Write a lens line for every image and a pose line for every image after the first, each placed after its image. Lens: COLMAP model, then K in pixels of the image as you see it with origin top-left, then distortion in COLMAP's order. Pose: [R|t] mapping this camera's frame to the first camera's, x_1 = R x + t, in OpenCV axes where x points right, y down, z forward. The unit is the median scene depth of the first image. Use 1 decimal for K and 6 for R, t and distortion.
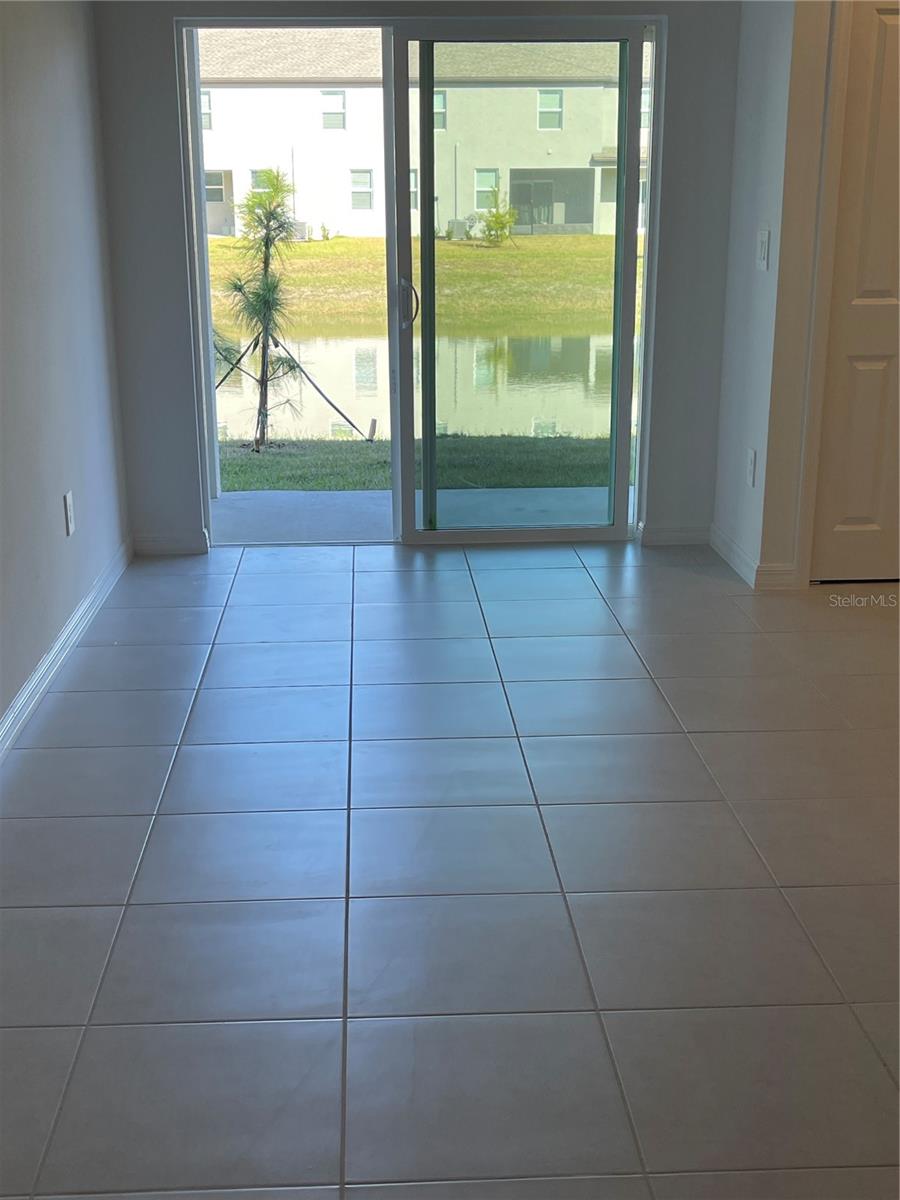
lens RADIAL K [[1472.7, 0, 452.0], [0, 1472.7, 601.5], [0, 0, 1]] dist [0.067176, 0.000000]
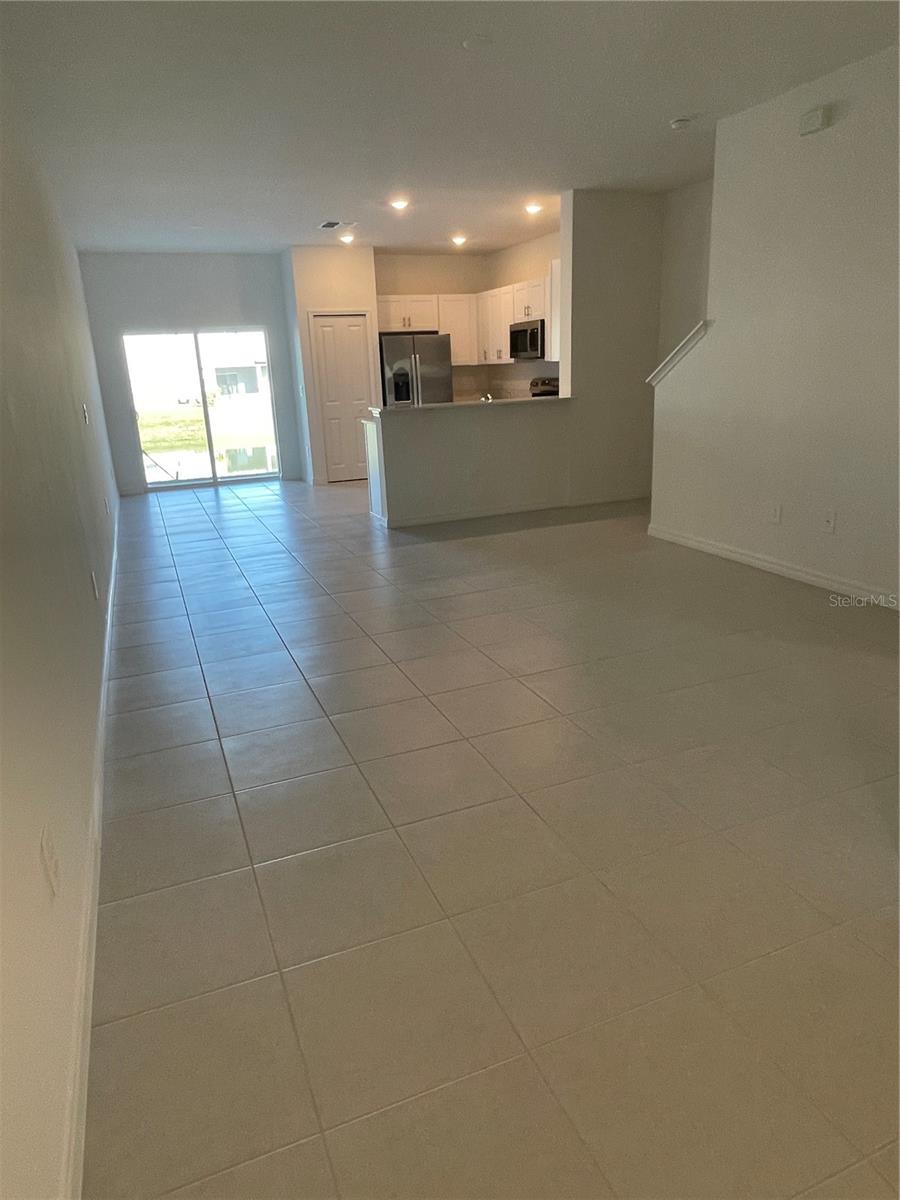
lens RADIAL K [[752.7, 0, 440.1], [0, 752.7, 613.3], [0, 0, 1]] dist [0.004515, -0.012692]
pose [[0.949297, -0.132507, 0.285091, -0.064375], [0.121884, 0.991032, 0.054771, 0.238417], [-0.289792, -0.017246, 0.956934, -0.854450]]
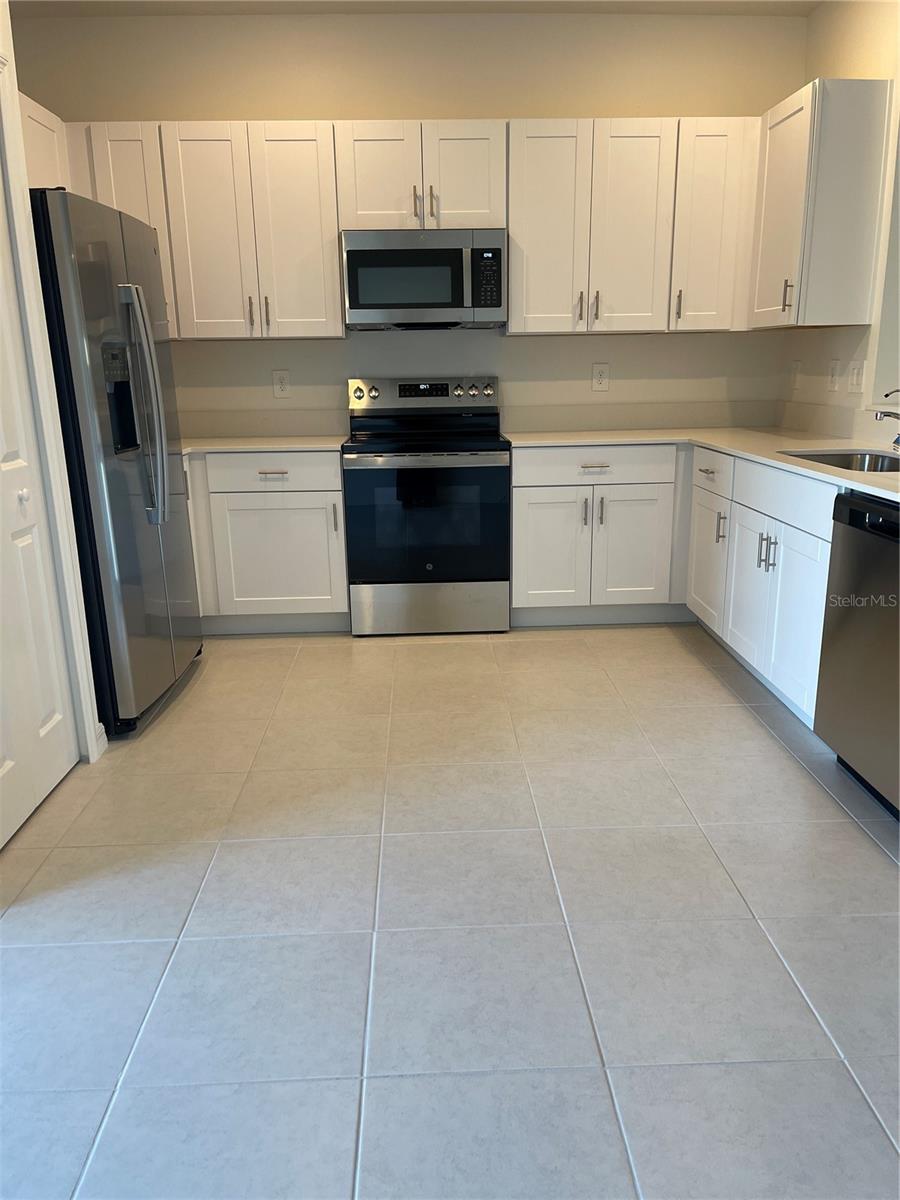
lens RADIAL K [[916.0, 0, 460.6], [0, 916.0, 615.3], [0, 0, 1]] dist [0.038257, -0.038276]
pose [[0.017031, -0.260323, 0.965371, -0.154059], [0.283862, 0.927042, 0.244979, -0.172657], [-0.958714, 0.269860, 0.089685, 0.708638]]
